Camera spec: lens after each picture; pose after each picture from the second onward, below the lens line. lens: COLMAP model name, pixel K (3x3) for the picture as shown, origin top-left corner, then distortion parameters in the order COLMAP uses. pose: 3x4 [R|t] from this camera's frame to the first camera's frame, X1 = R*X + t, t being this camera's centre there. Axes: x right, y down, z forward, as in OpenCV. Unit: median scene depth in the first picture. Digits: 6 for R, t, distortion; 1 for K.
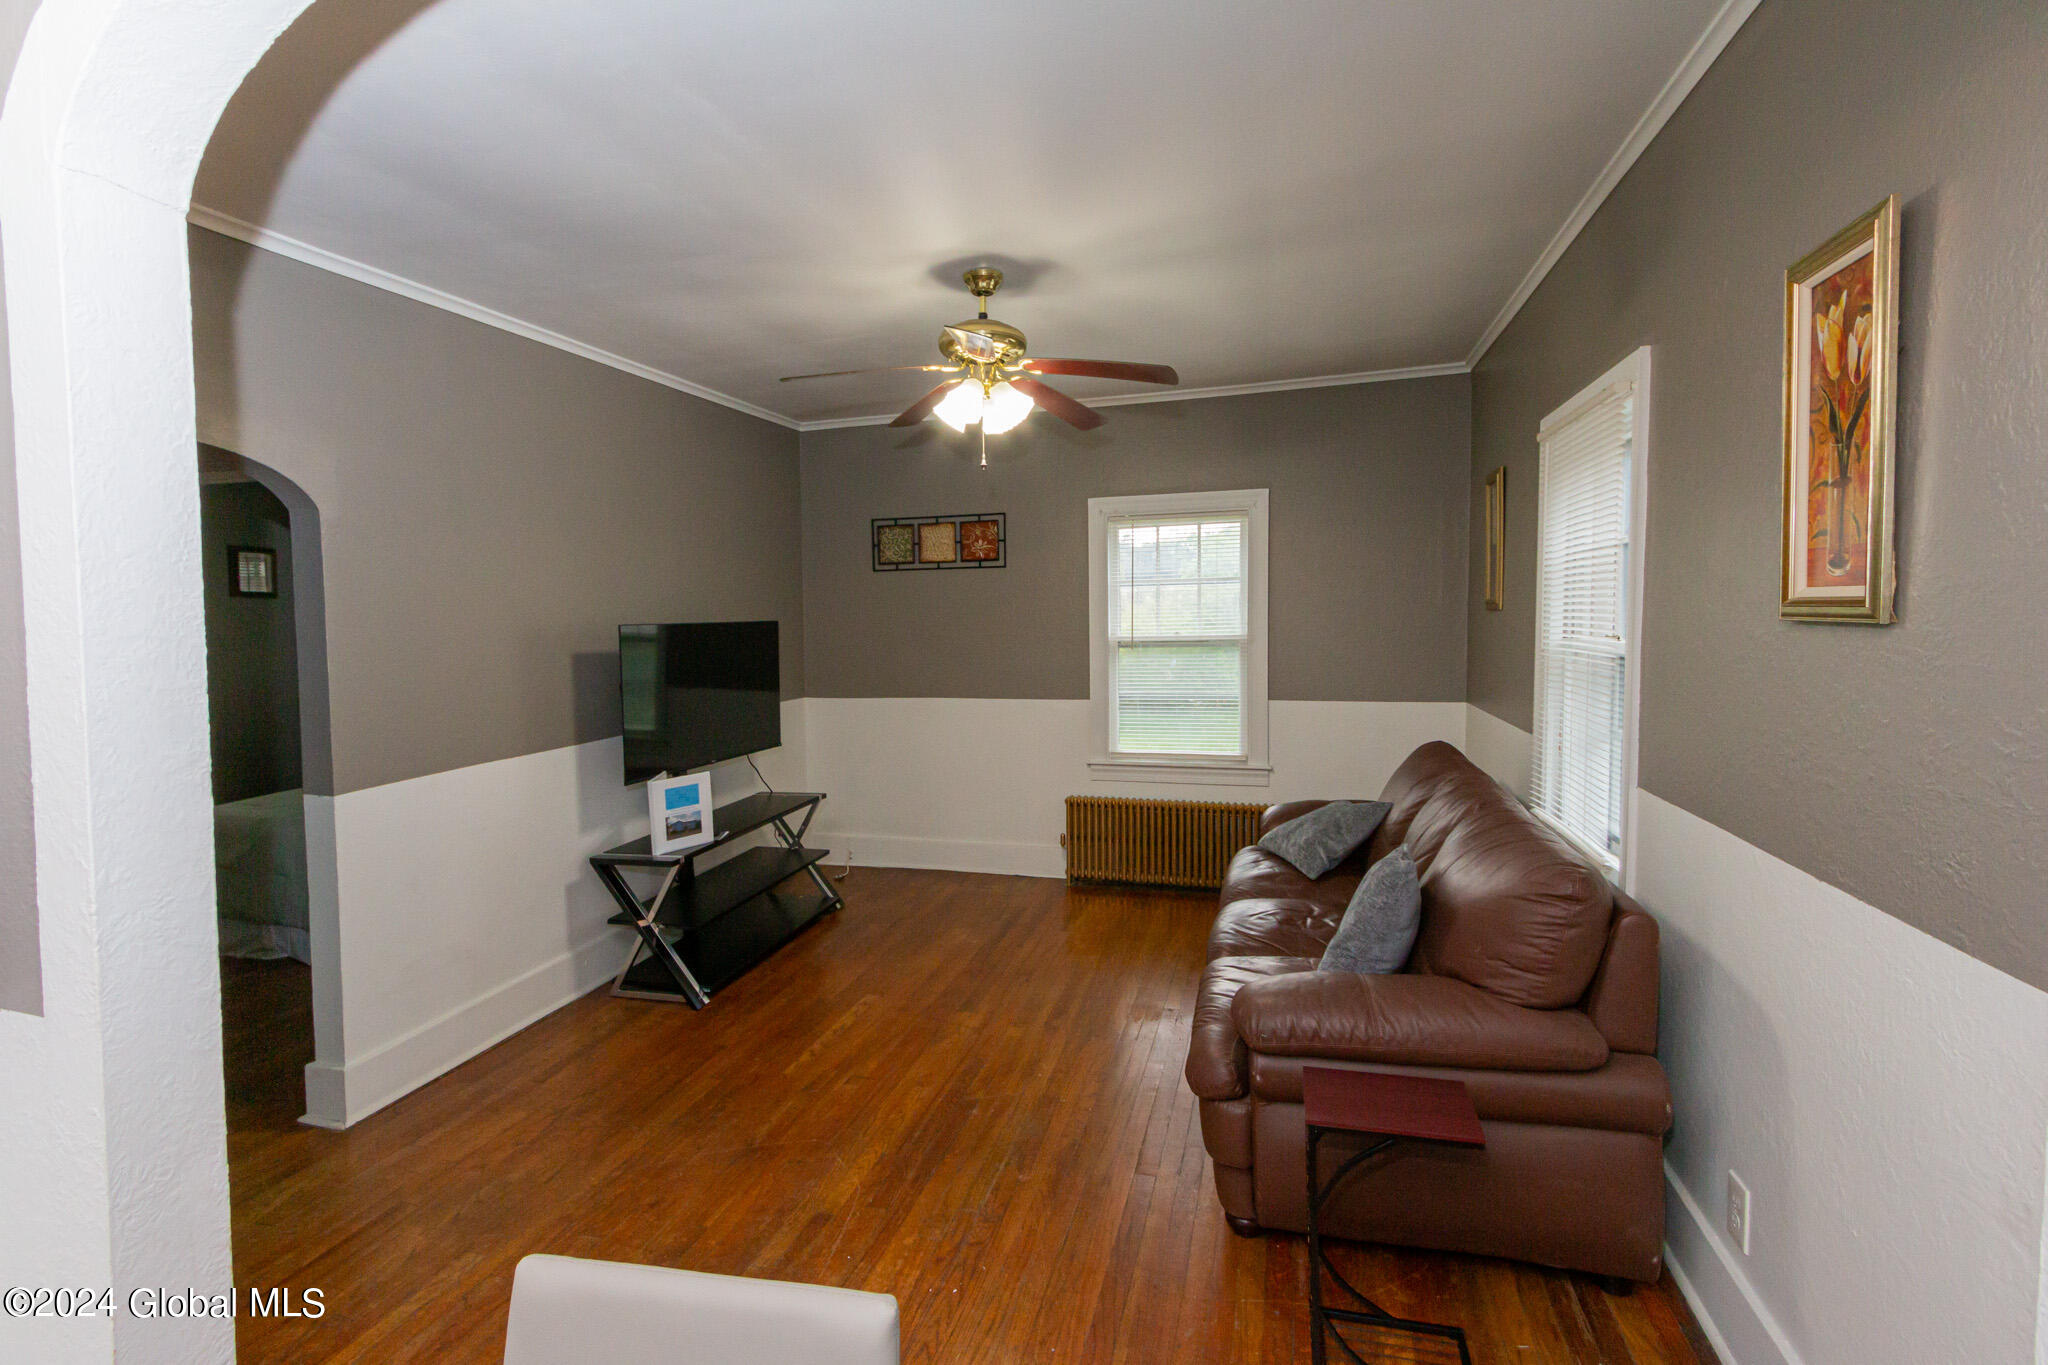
lens RADIAL K [[919.4, 0, 1013.3], [0, 919.4, 670.7], [0, 0, 1]] dist [0.001810, -0.000070]
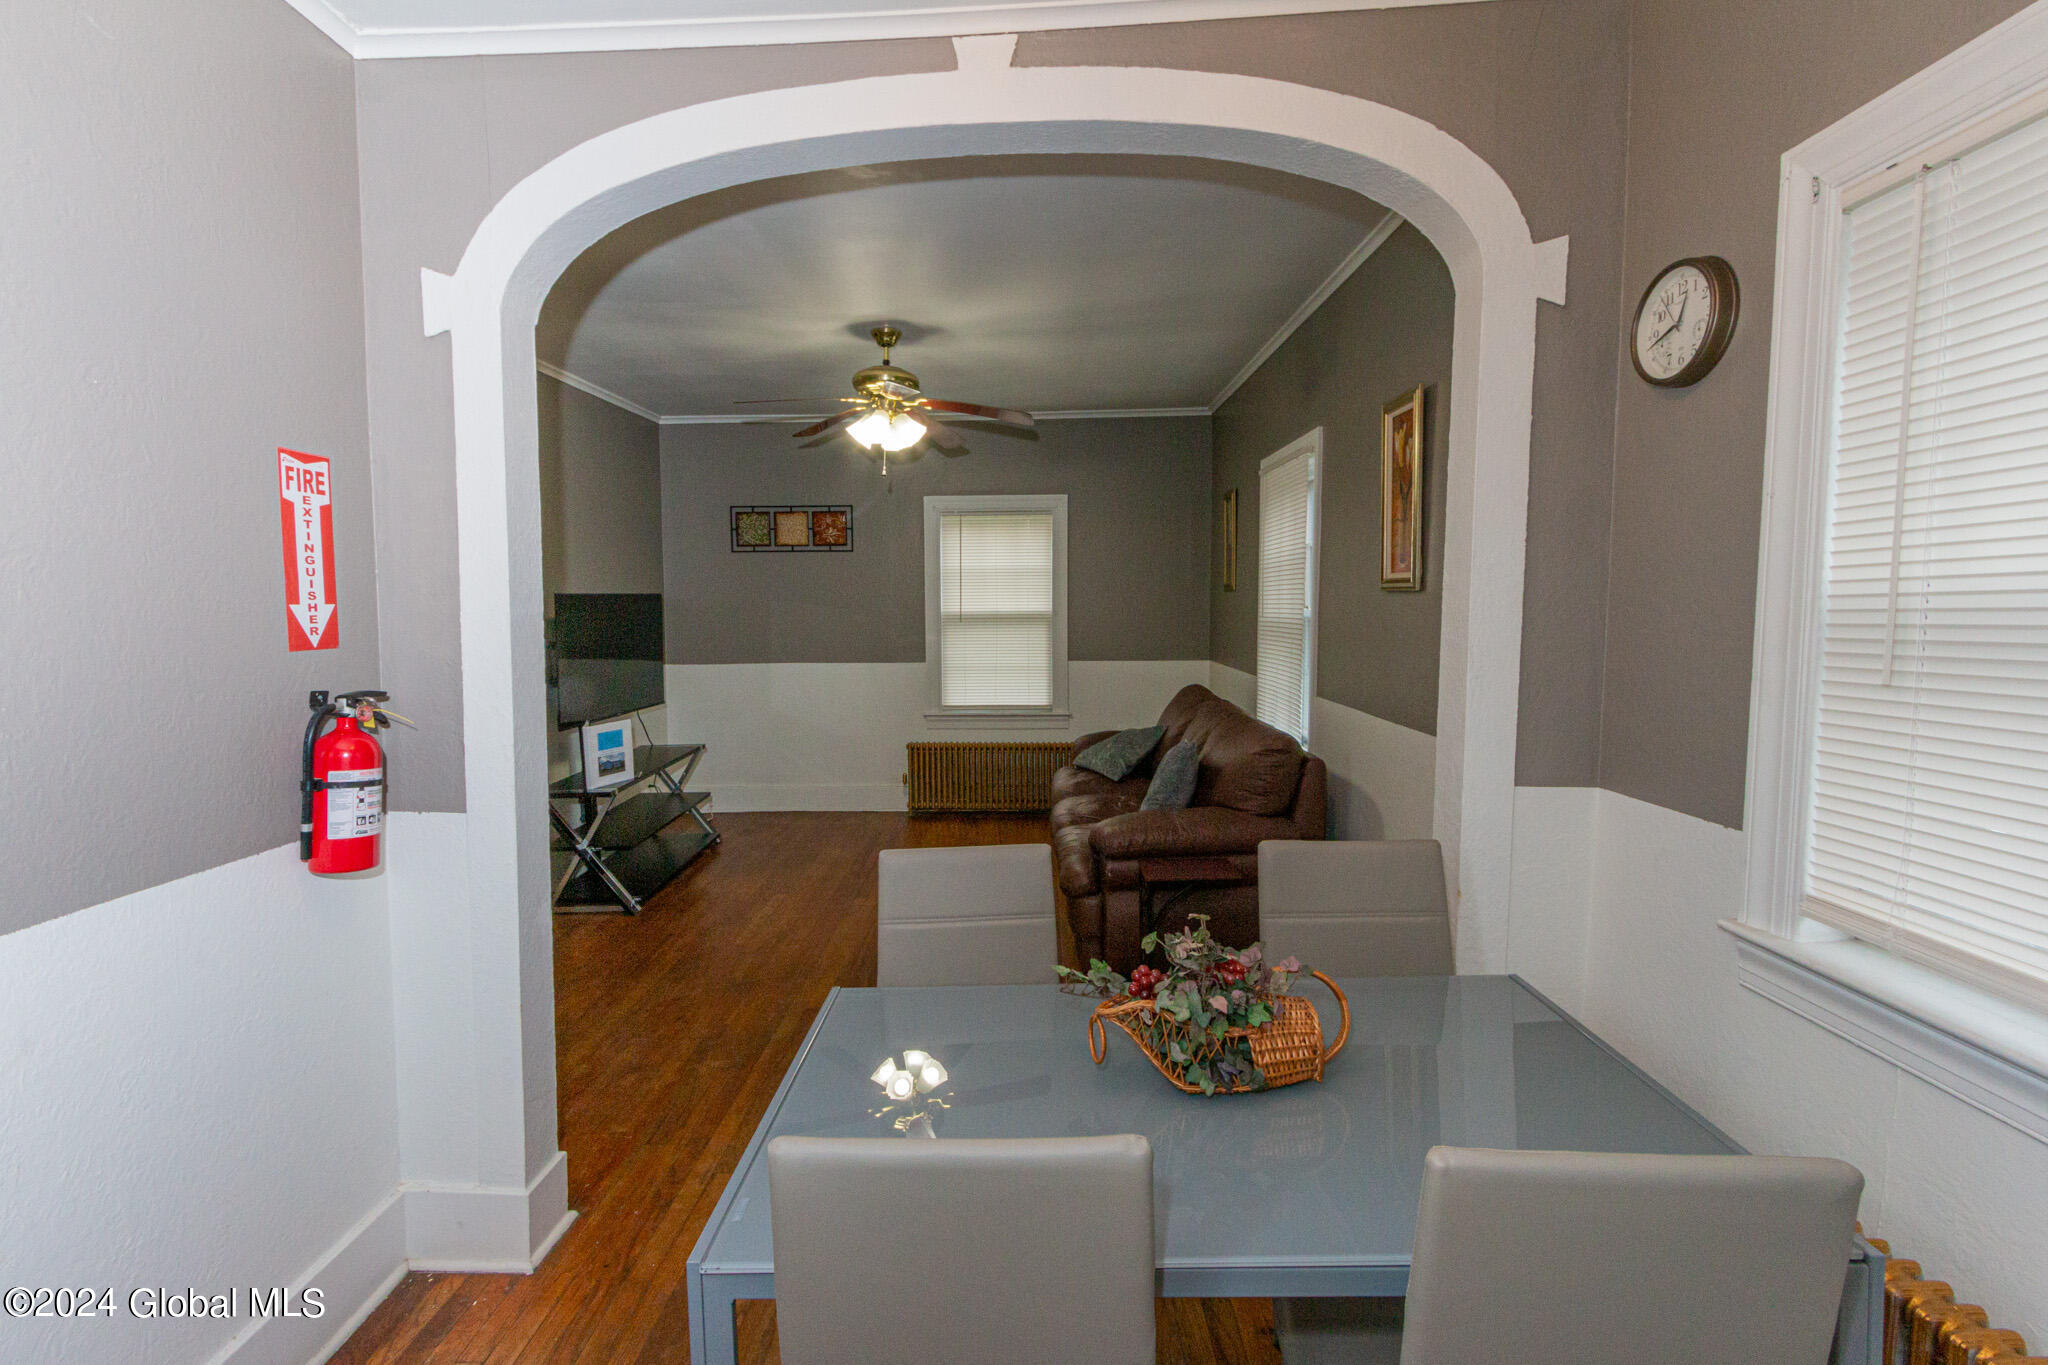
lens RADIAL K [[919.4, 0, 1013.3], [0, 919.4, 670.7], [0, 0, 1]] dist [0.001810, -0.000070]
pose [[0.964455, -0.010370, 0.264042, -0.172902], [0.006484, 0.999858, 0.015583, 0.033058], [-0.264166, -0.013318, 0.964385, -0.274780]]
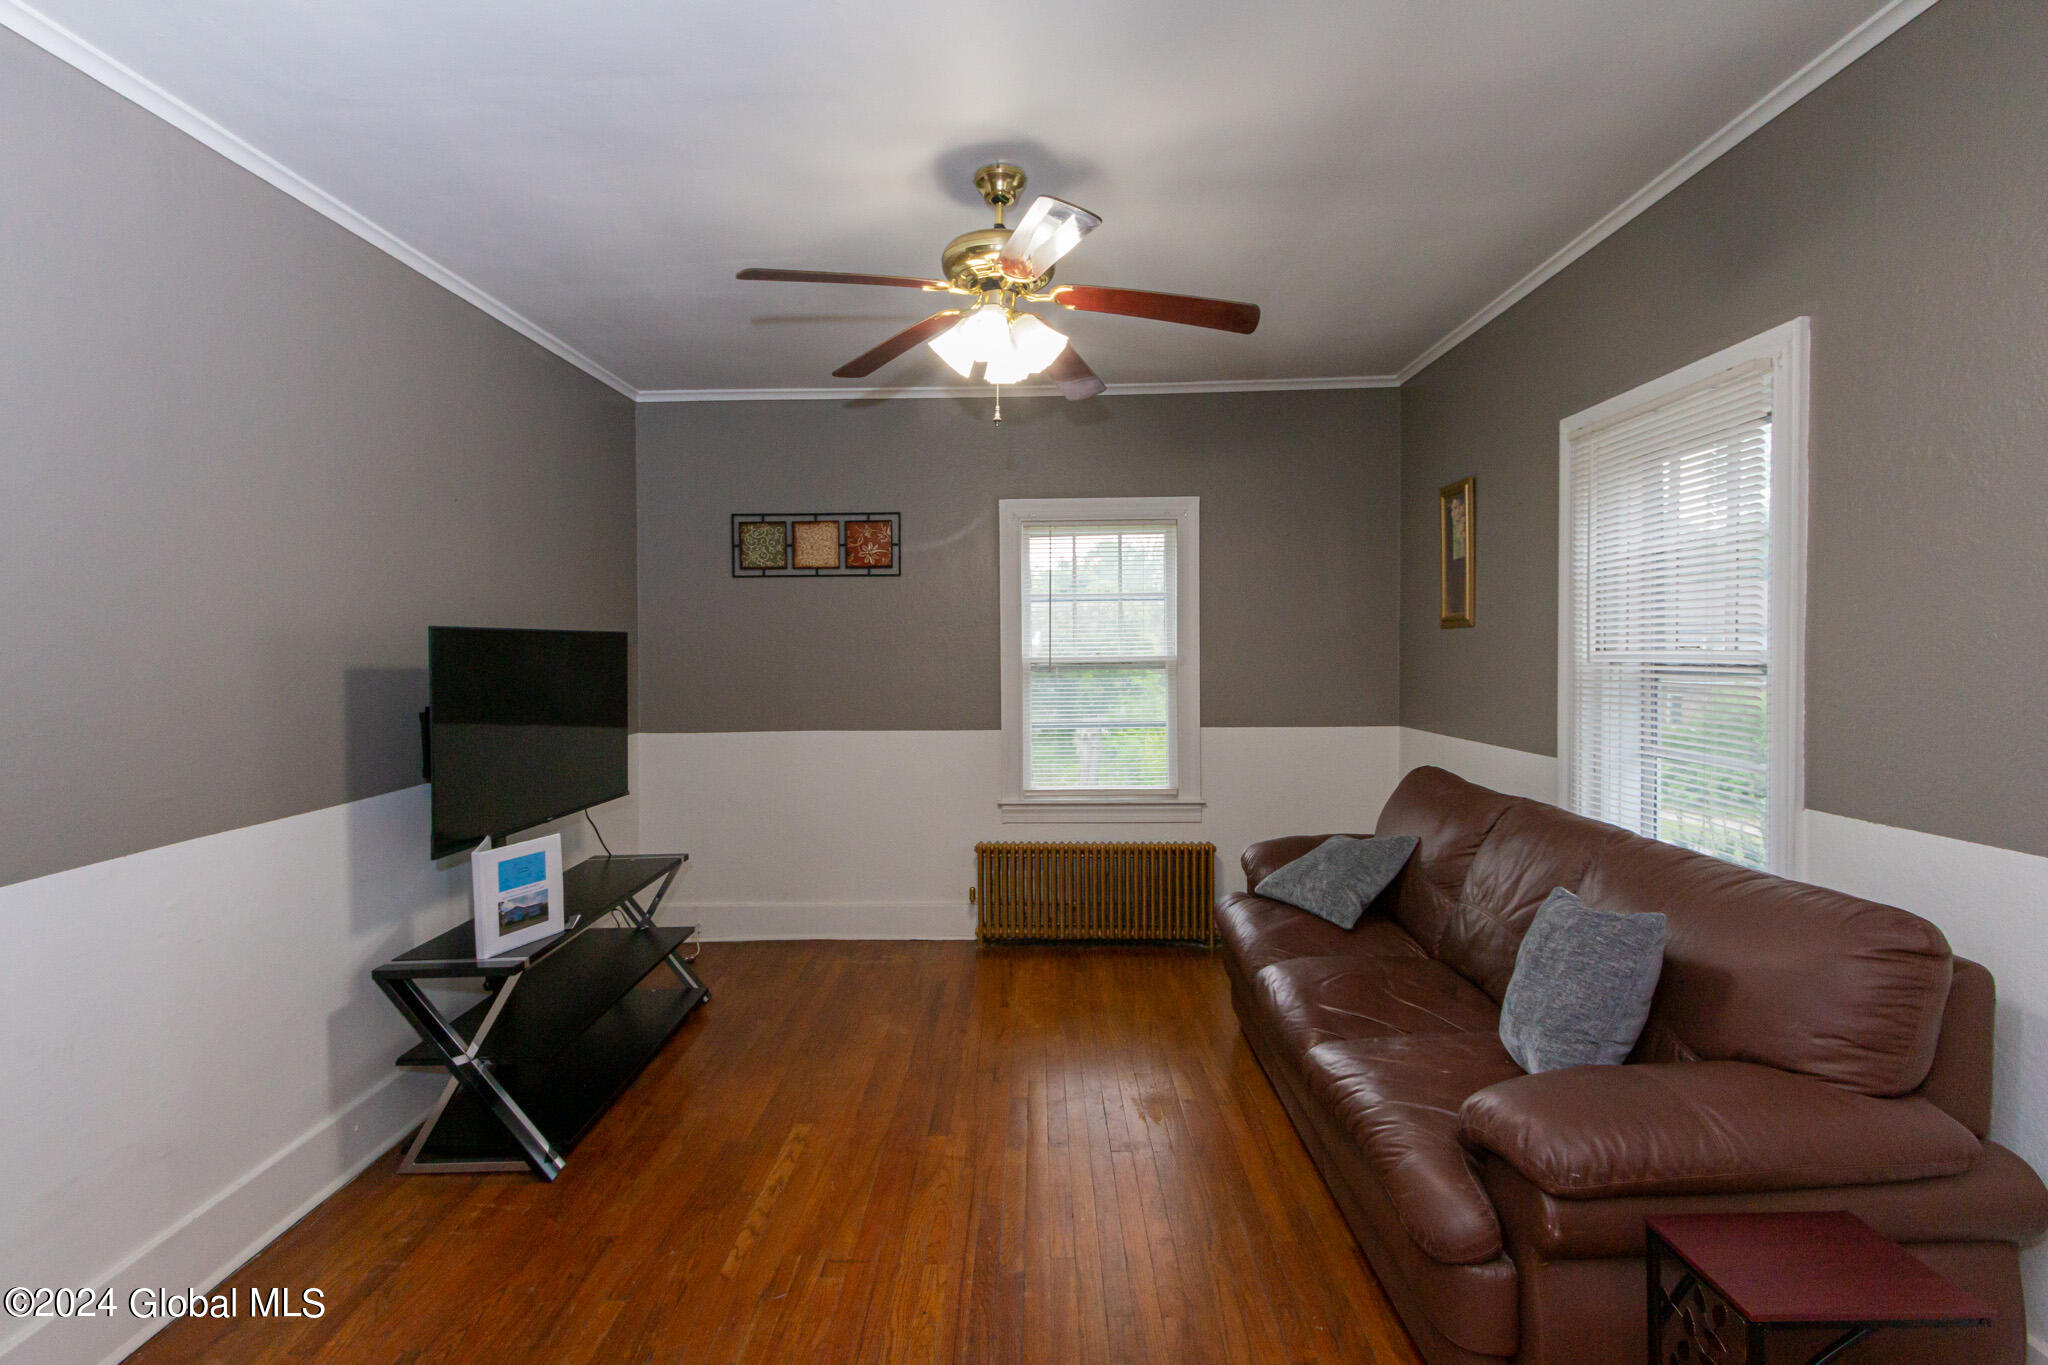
lens RADIAL K [[919.4, 0, 1013.3], [0, 919.4, 670.7], [0, 0, 1]] dist [0.001810, -0.000070]
pose [[0.965228, 0.002883, 0.261393, -0.182287], [0.008003, 0.999144, -0.040574, 0.015132], [-0.261286, 0.041255, 0.964379, 0.216064]]
